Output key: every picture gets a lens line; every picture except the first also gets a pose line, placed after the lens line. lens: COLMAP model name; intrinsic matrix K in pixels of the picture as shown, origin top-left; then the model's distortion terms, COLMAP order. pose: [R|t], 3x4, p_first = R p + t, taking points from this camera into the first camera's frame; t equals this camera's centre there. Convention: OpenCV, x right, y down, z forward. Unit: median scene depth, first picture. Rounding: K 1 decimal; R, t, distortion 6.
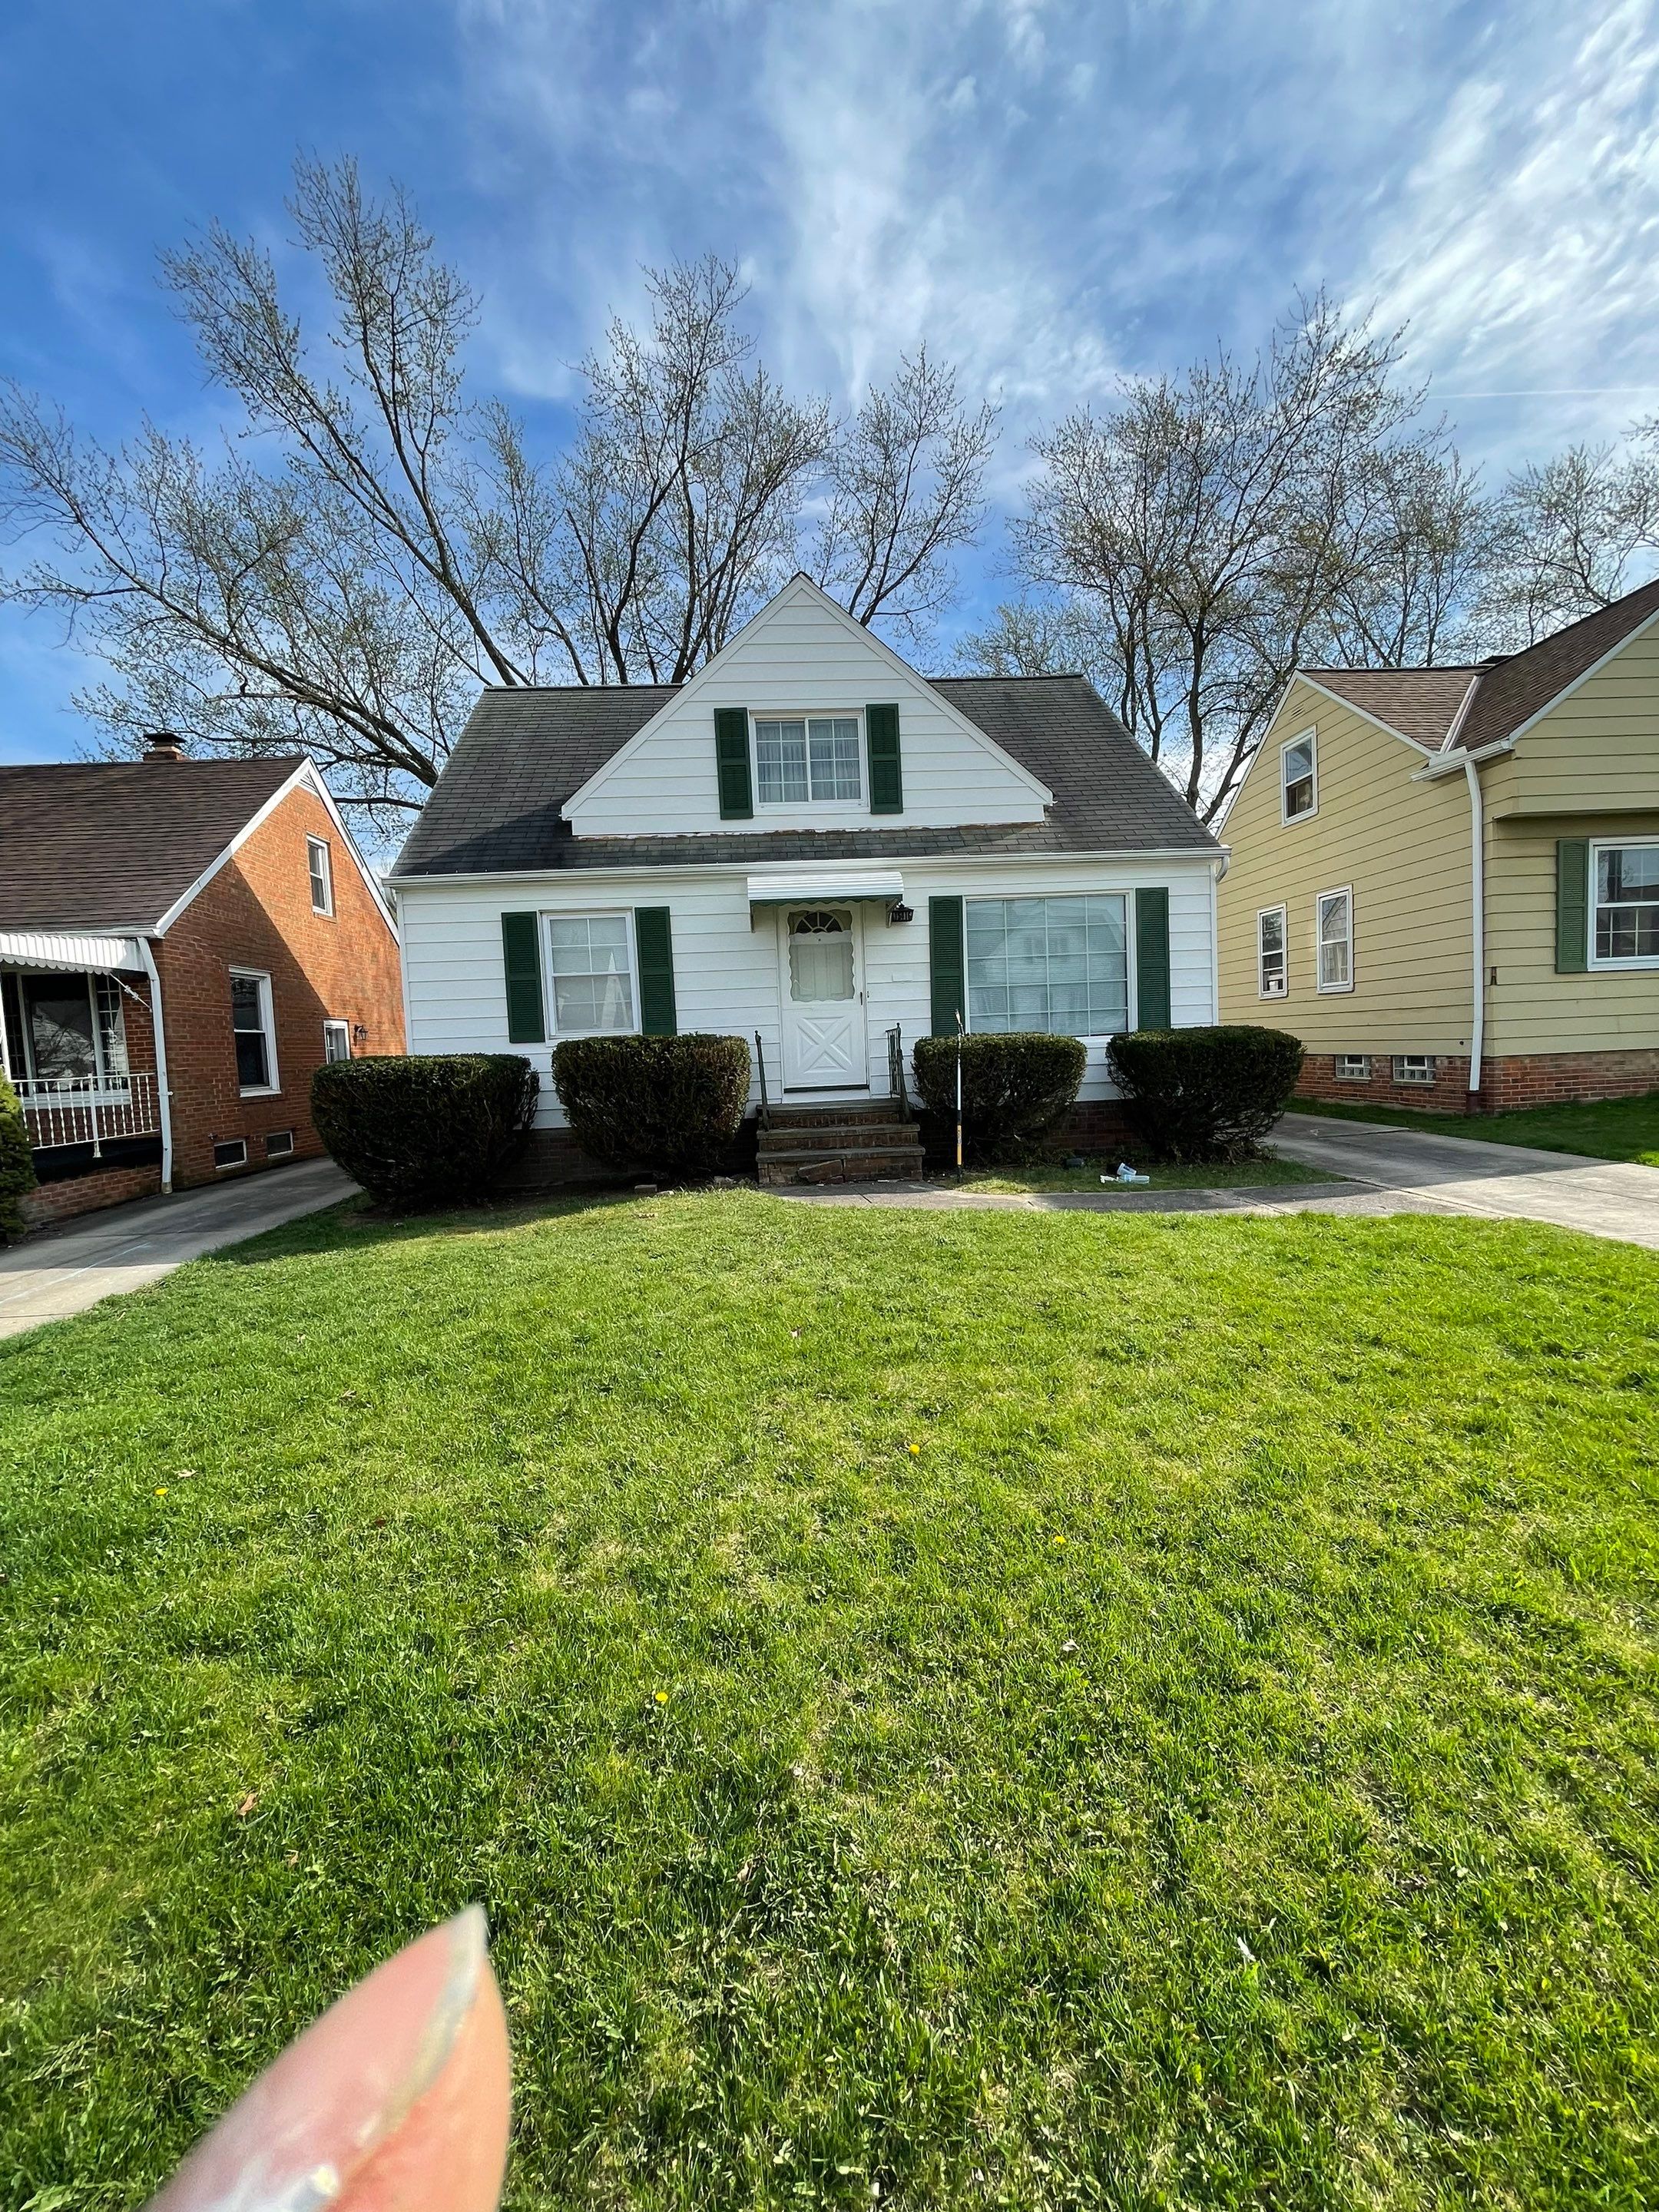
lens RADIAL K [[897.1, 0, 830.7], [0, 897.1, 1102.9], [0, 0, 1]] dist [-0.000484, 0.000187]
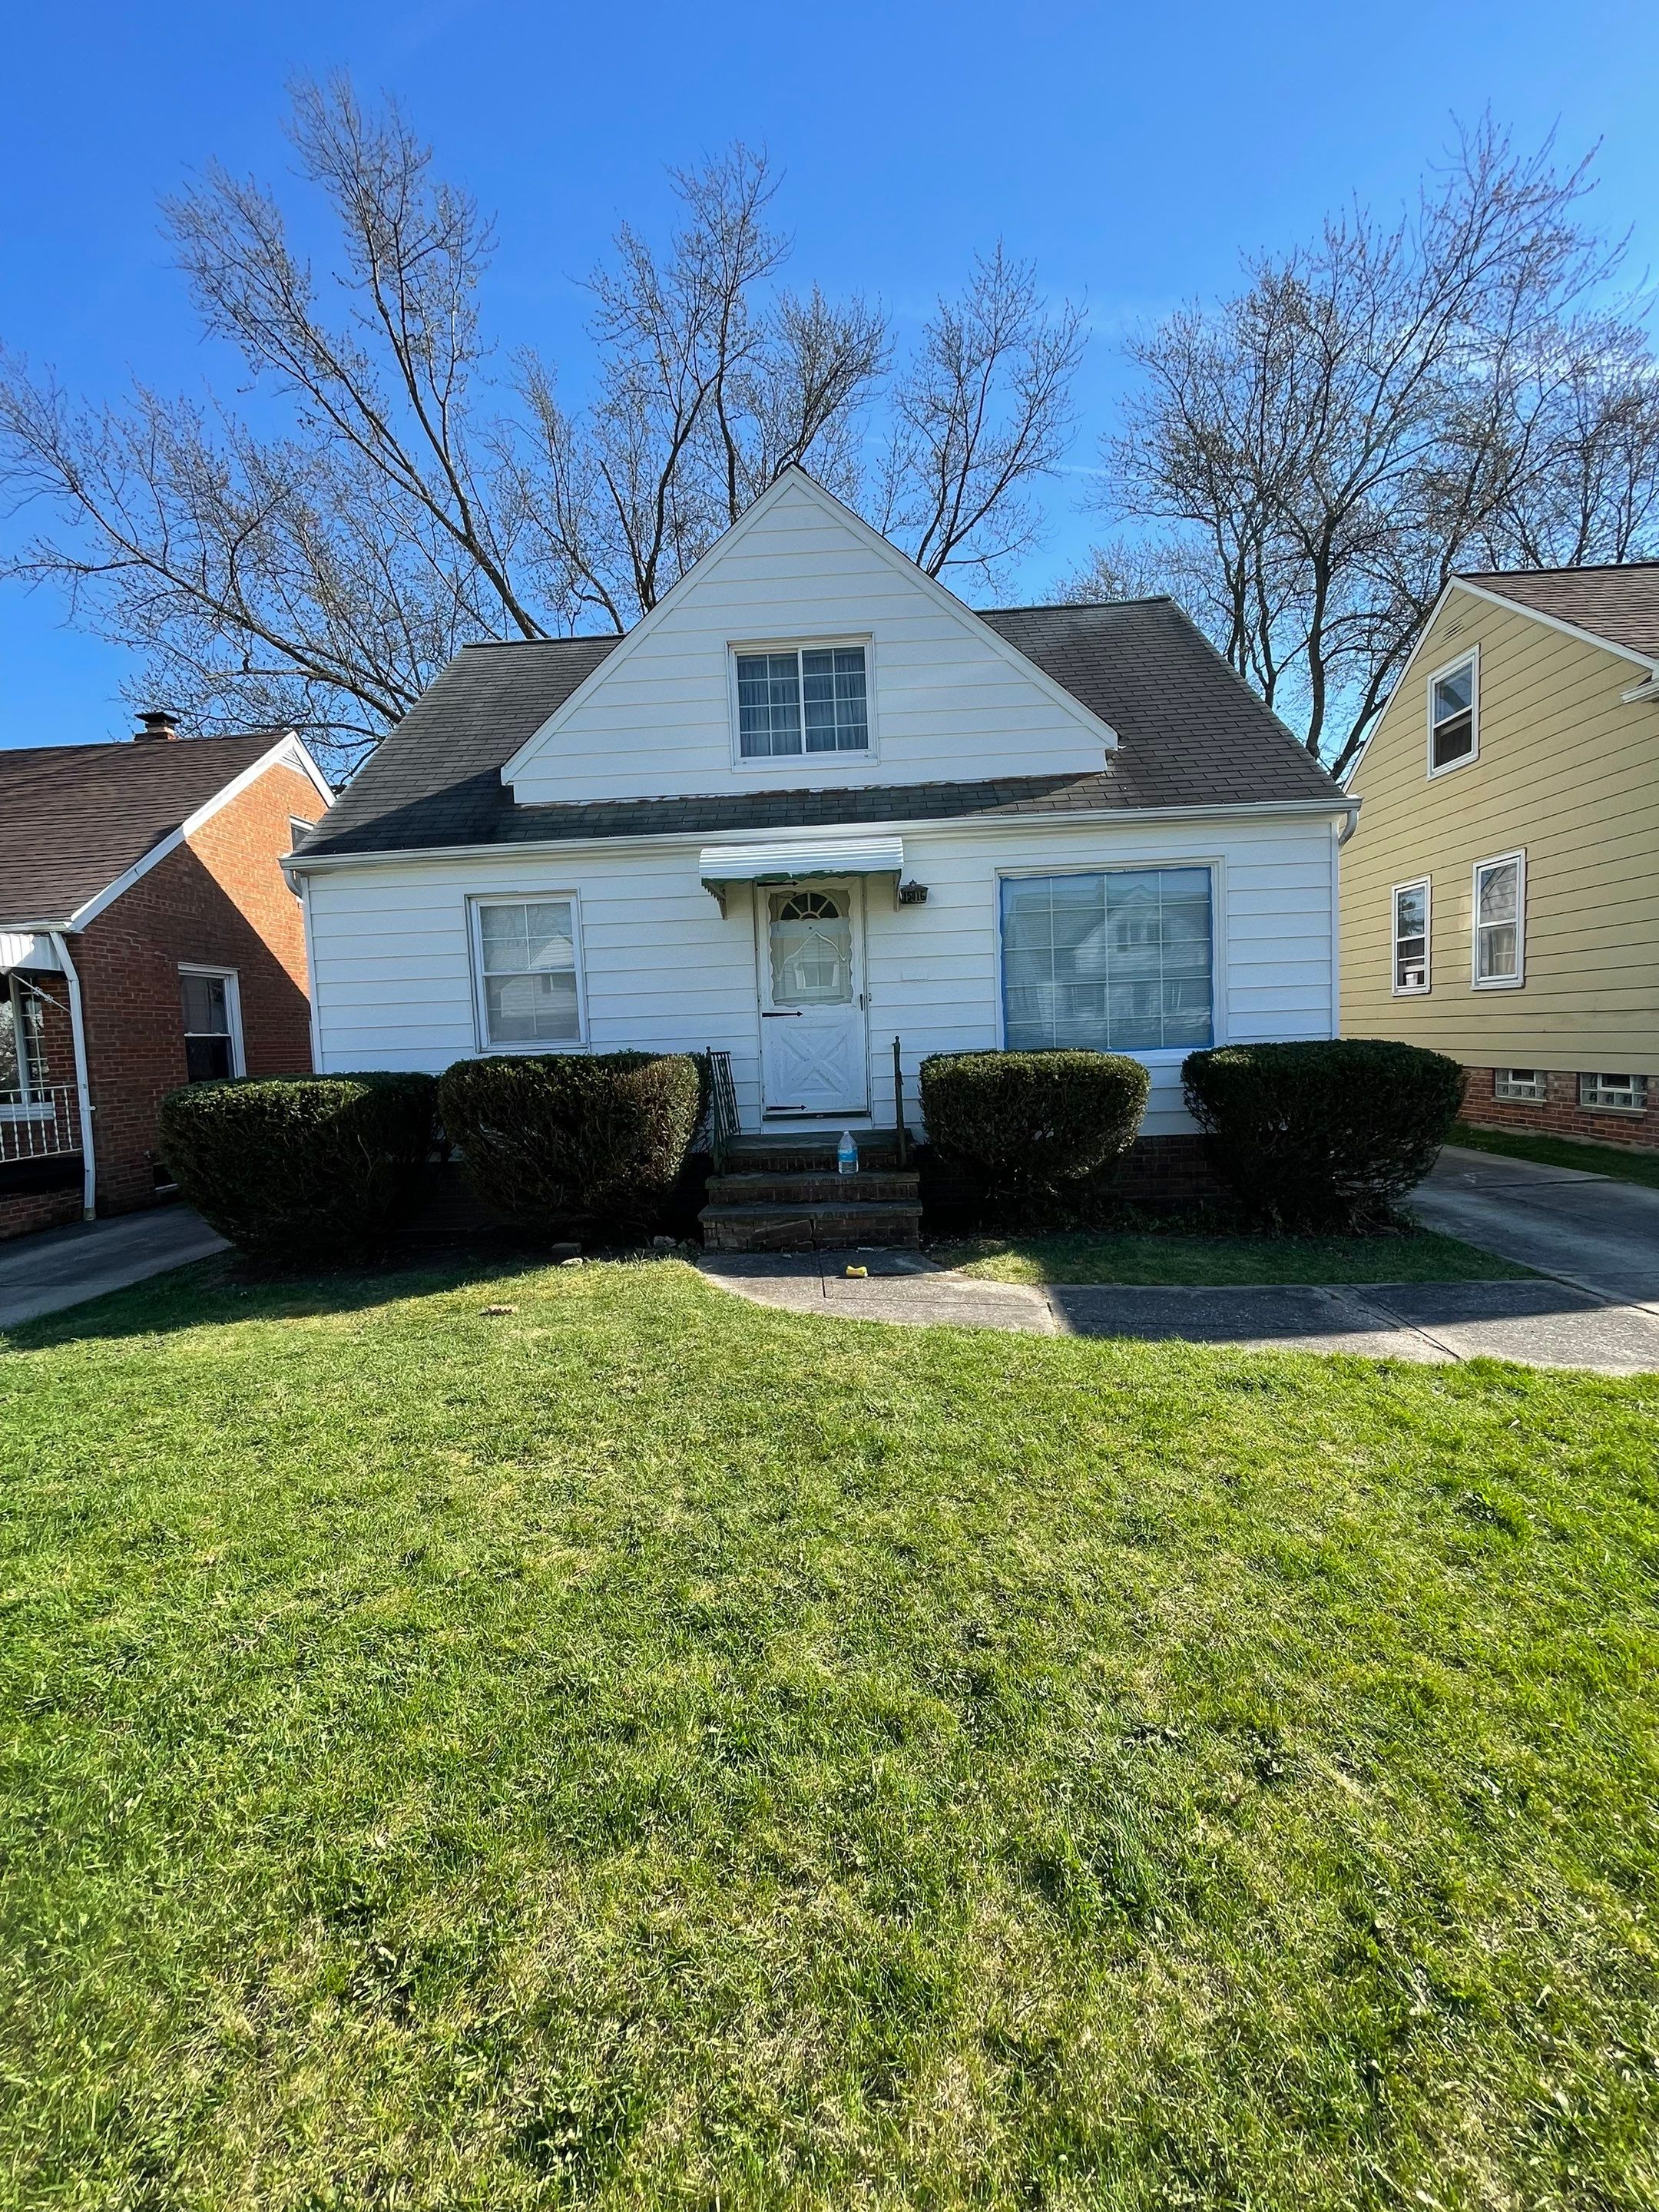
lens RADIAL K [[874.3, 0, 831.7], [0, 874.3, 1110.6], [0, 0, 1]] dist [0.015752, -0.010210]
pose [[0.993867, 0.012523, -0.109872, 0.078797], [-0.009635, 0.999595, 0.026769, -0.033972], [0.110162, -0.025546, 0.993585, 0.188355]]
